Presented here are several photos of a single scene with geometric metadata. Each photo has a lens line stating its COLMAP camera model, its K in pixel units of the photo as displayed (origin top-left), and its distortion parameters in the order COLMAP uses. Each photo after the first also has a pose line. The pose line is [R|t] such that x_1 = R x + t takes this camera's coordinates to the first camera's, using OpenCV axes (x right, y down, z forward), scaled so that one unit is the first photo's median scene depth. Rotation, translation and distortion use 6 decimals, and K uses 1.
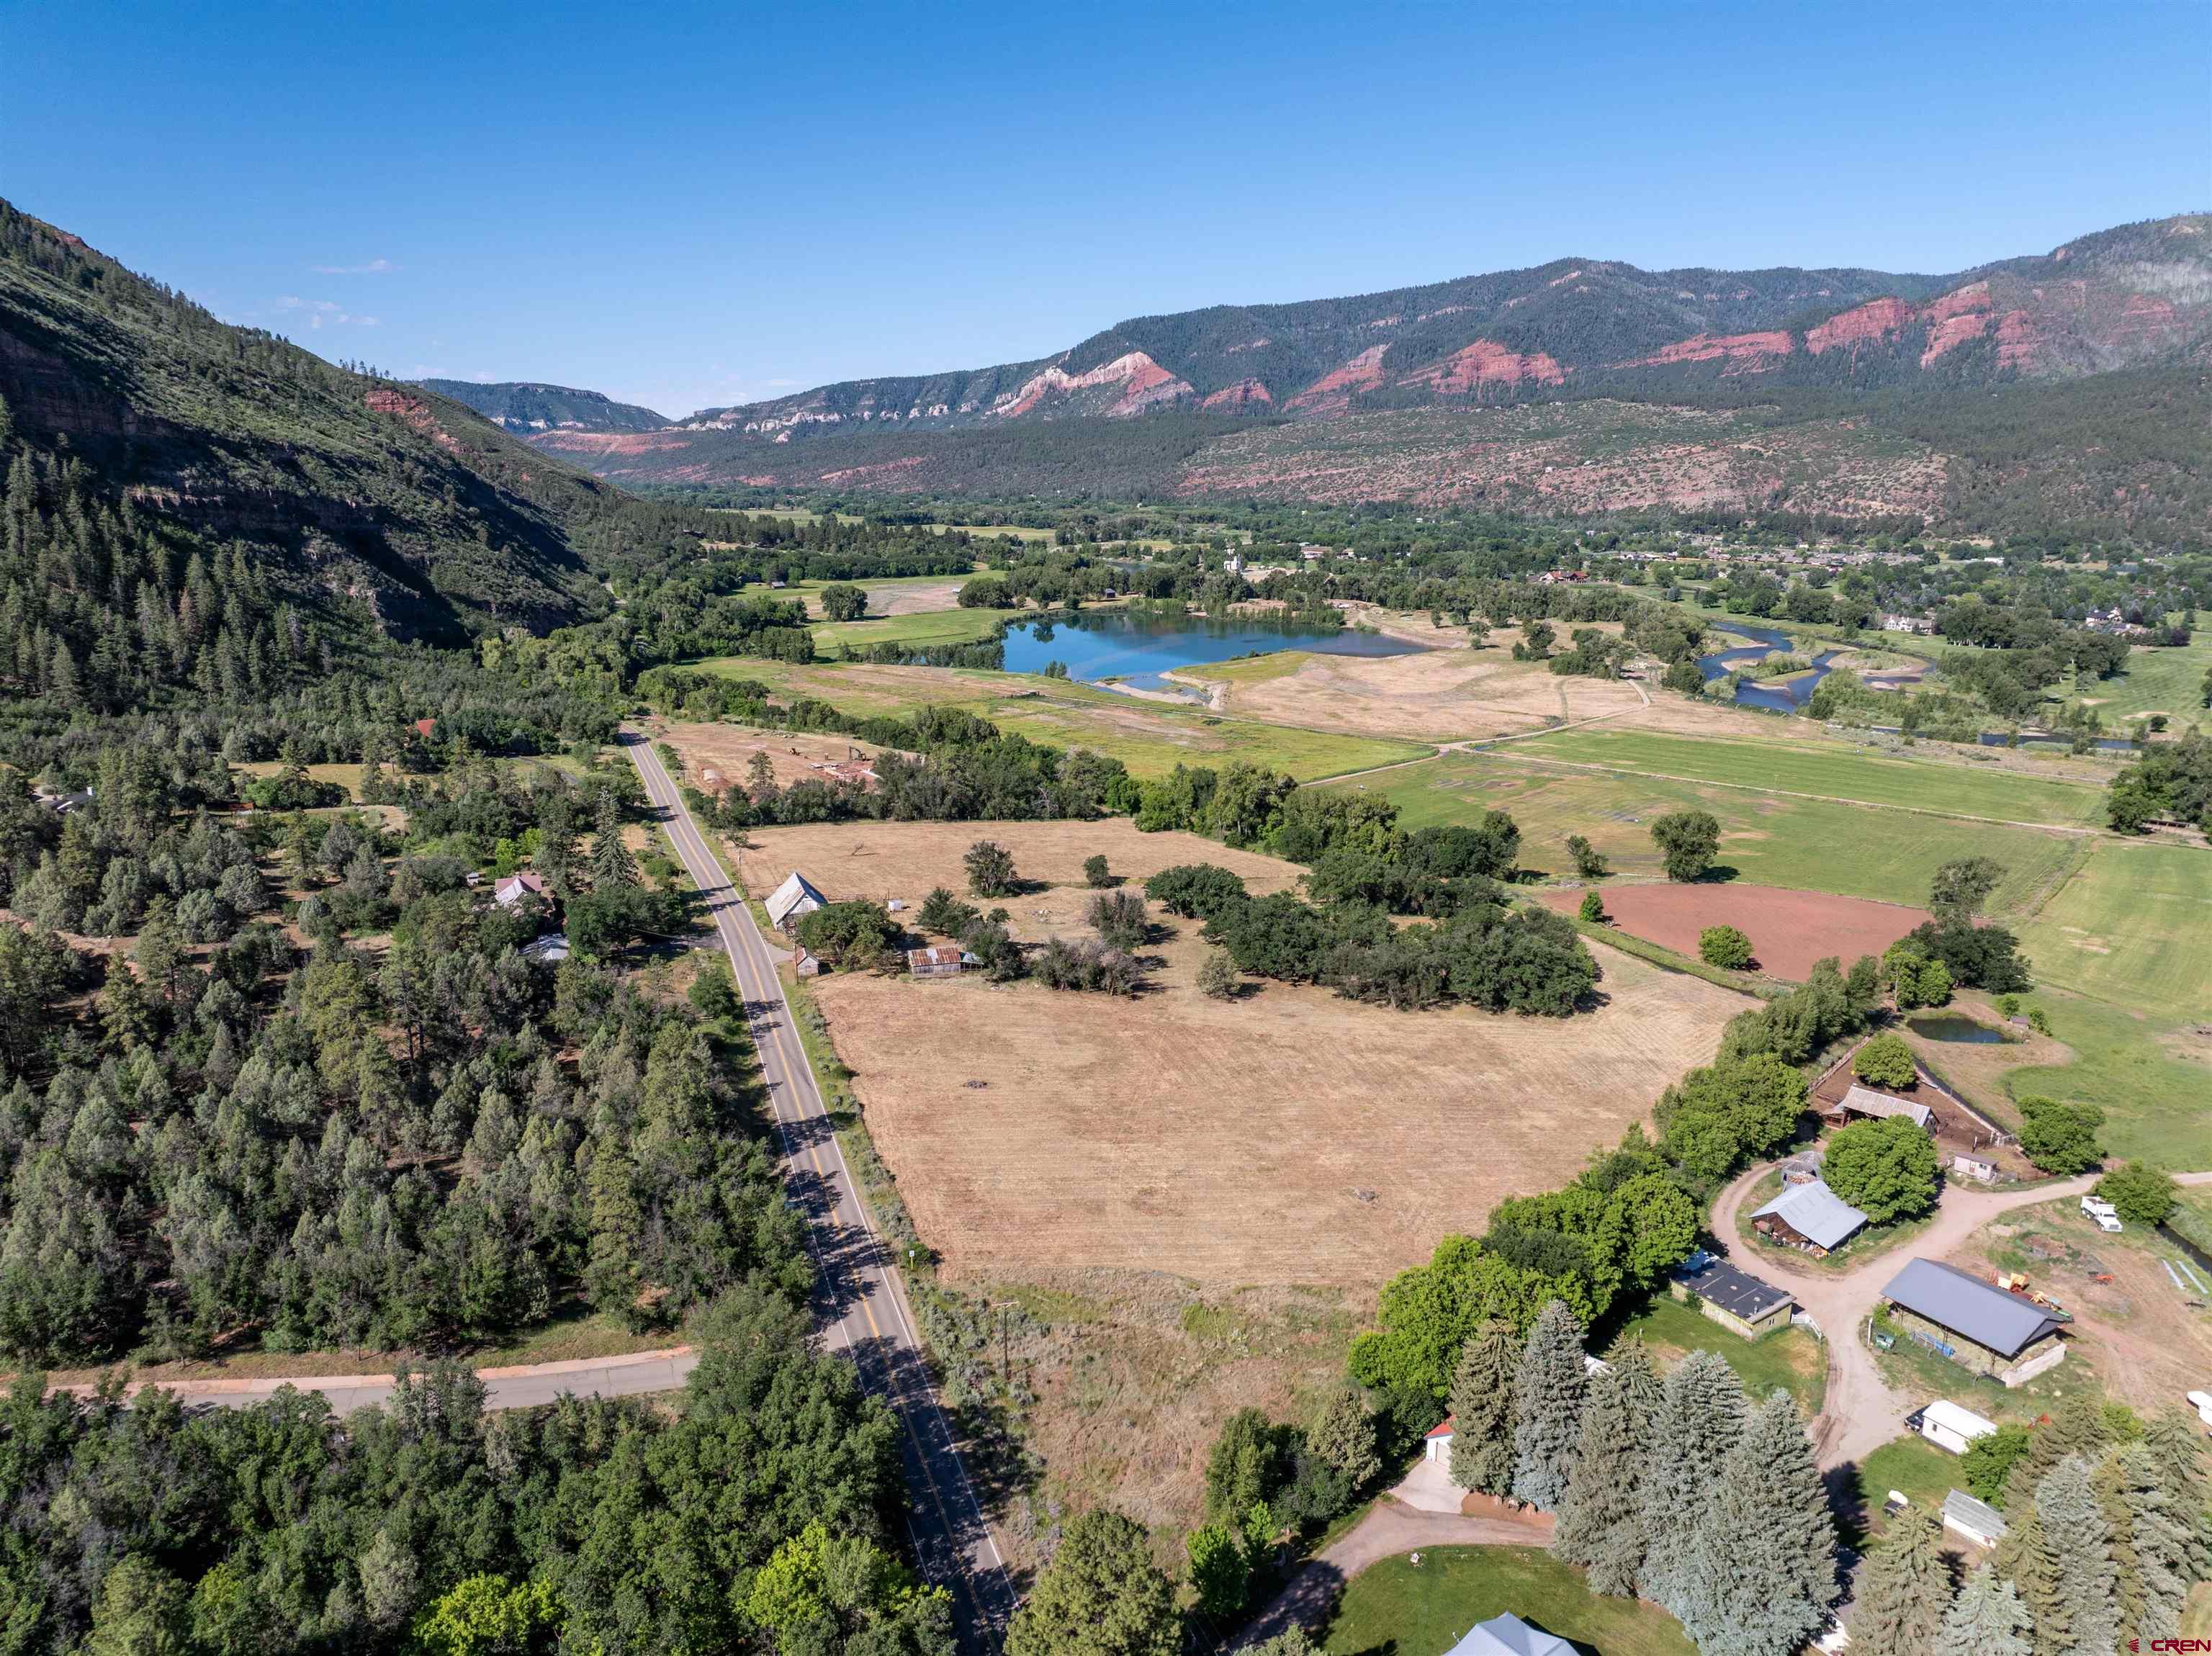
lens RADIAL K [[1544.8, 0, 1107.8], [0, 1544.8, 826.8], [0, 0, 1]] dist [-0.034222, 0.001167]
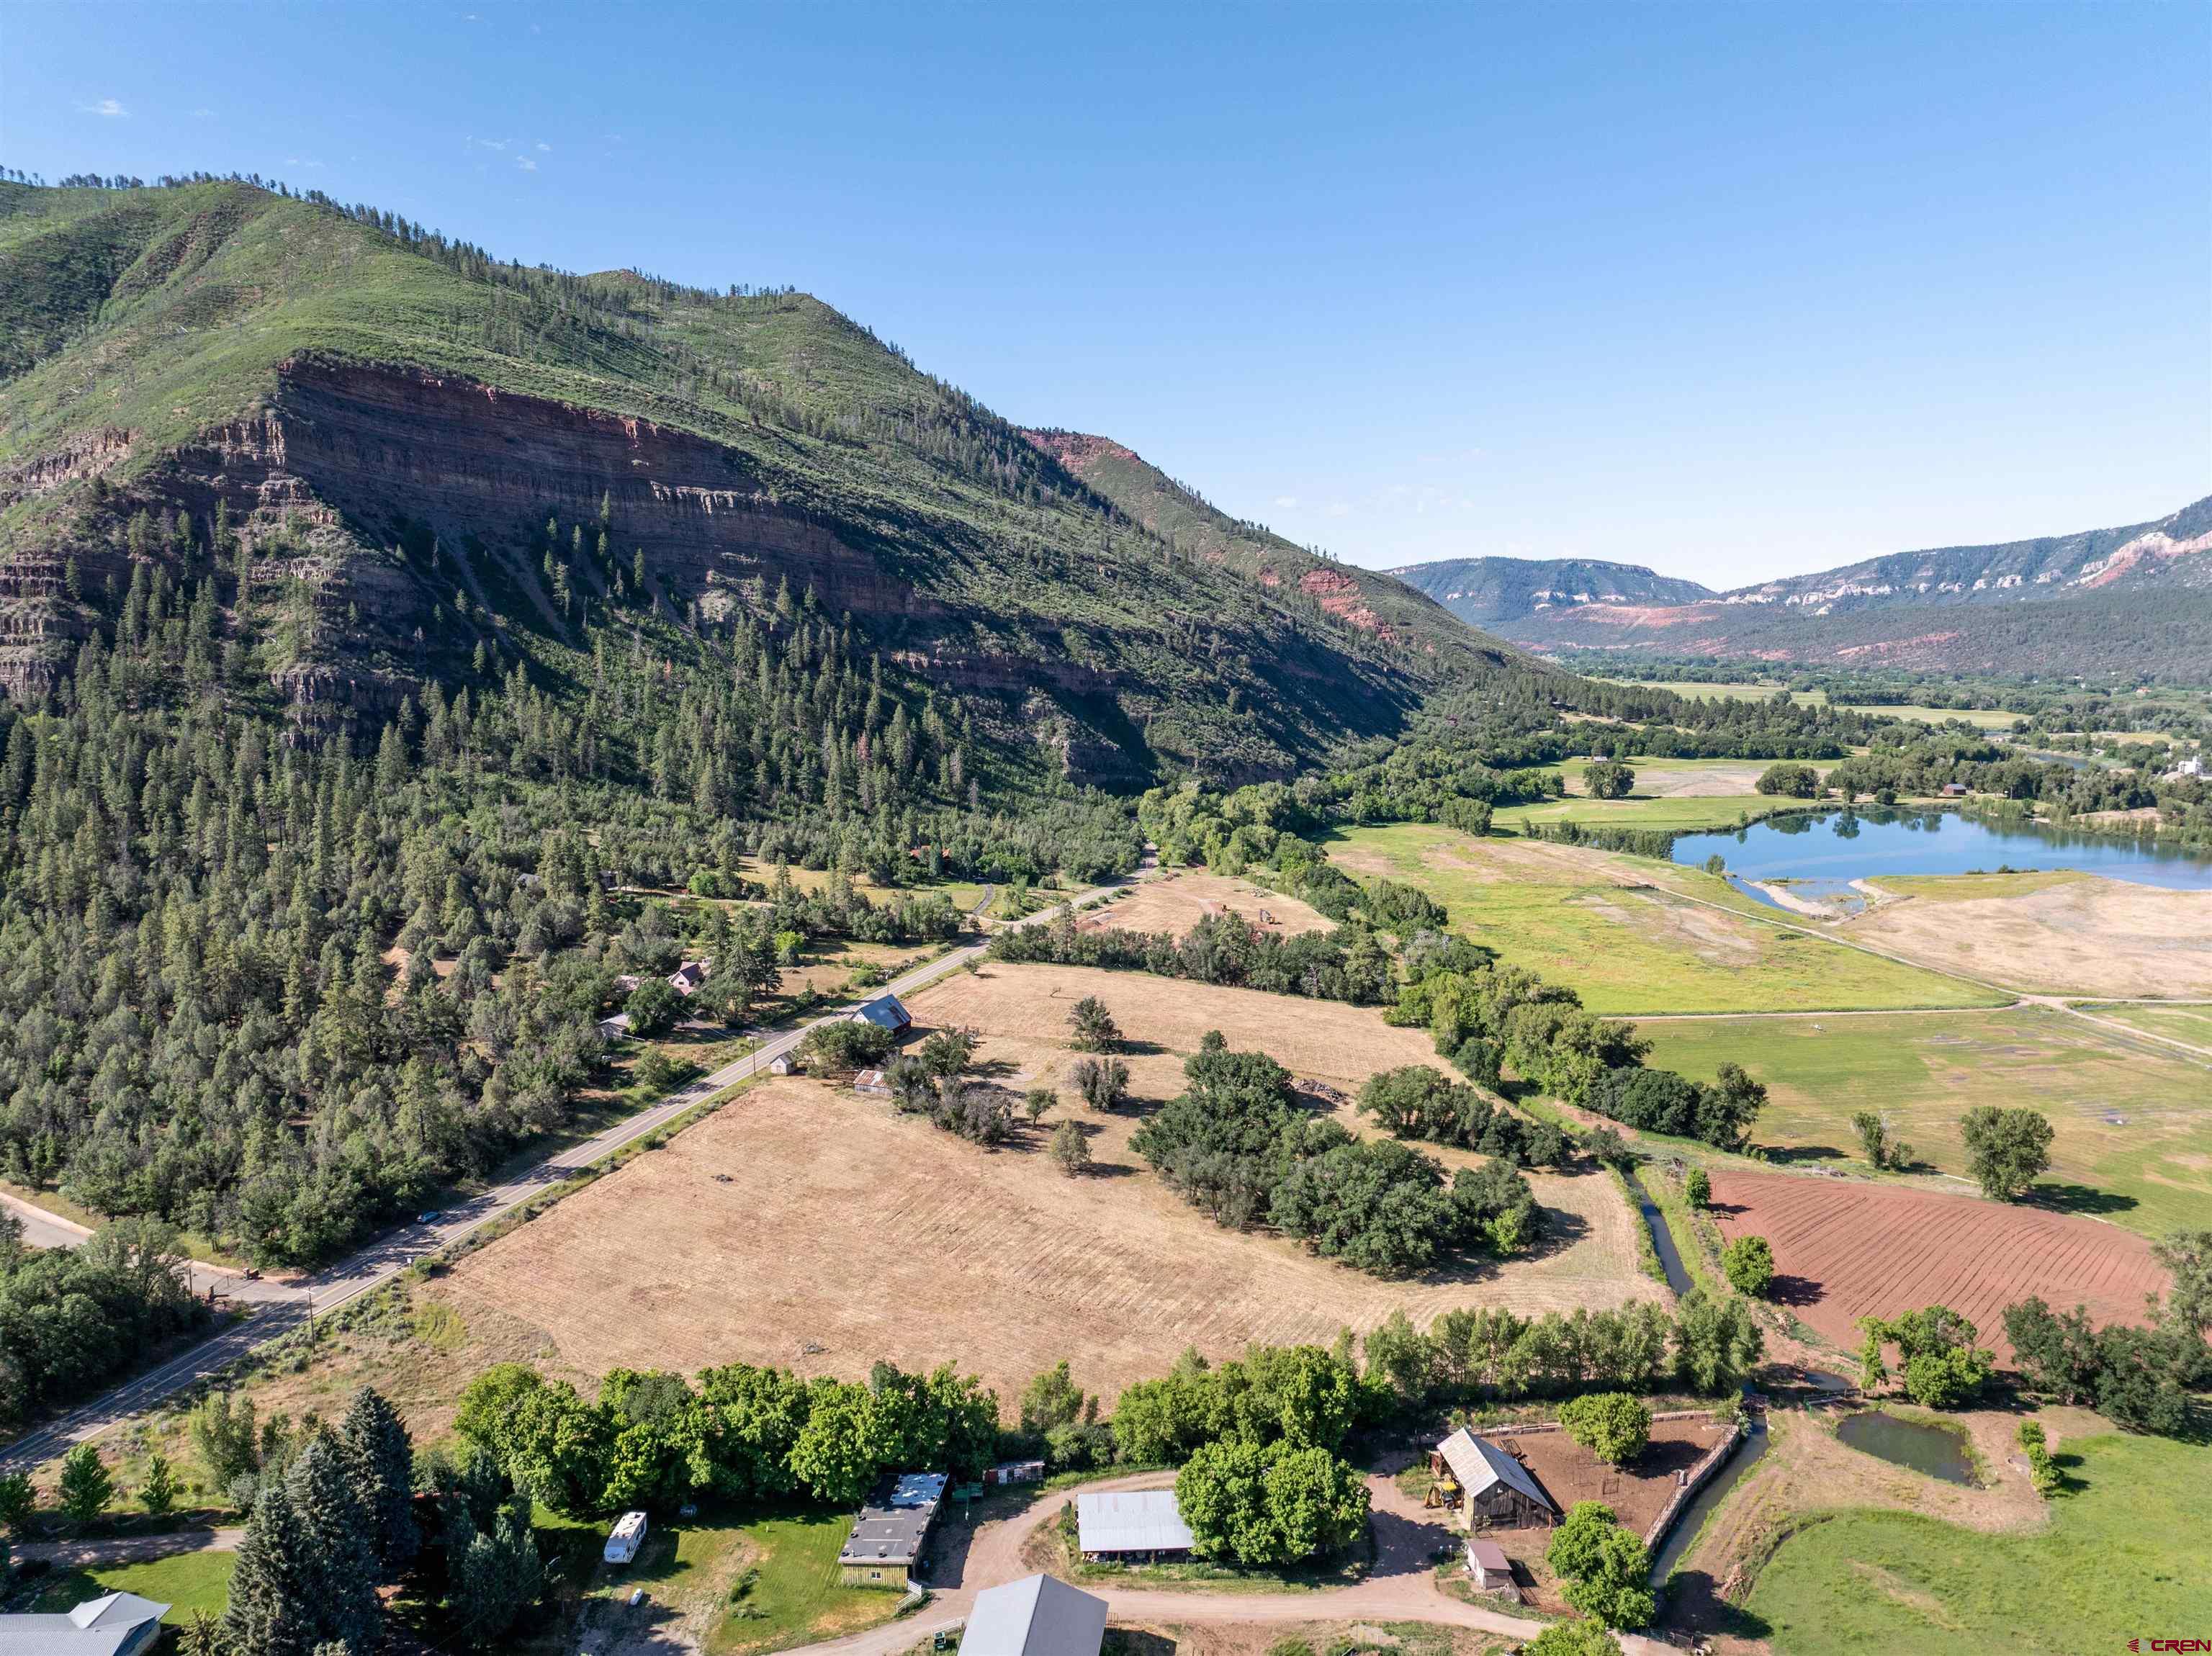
lens RADIAL K [[1544.8, 0, 1109.7], [0, 1544.8, 828.6], [0, 0, 1]] dist [-0.034222, 0.001167]
pose [[0.792439, 0.078874, -0.604829, 0.153090], [-0.143170, 0.987953, -0.058744, -0.011998], [0.592910, 0.133145, 0.794185, 0.041967]]
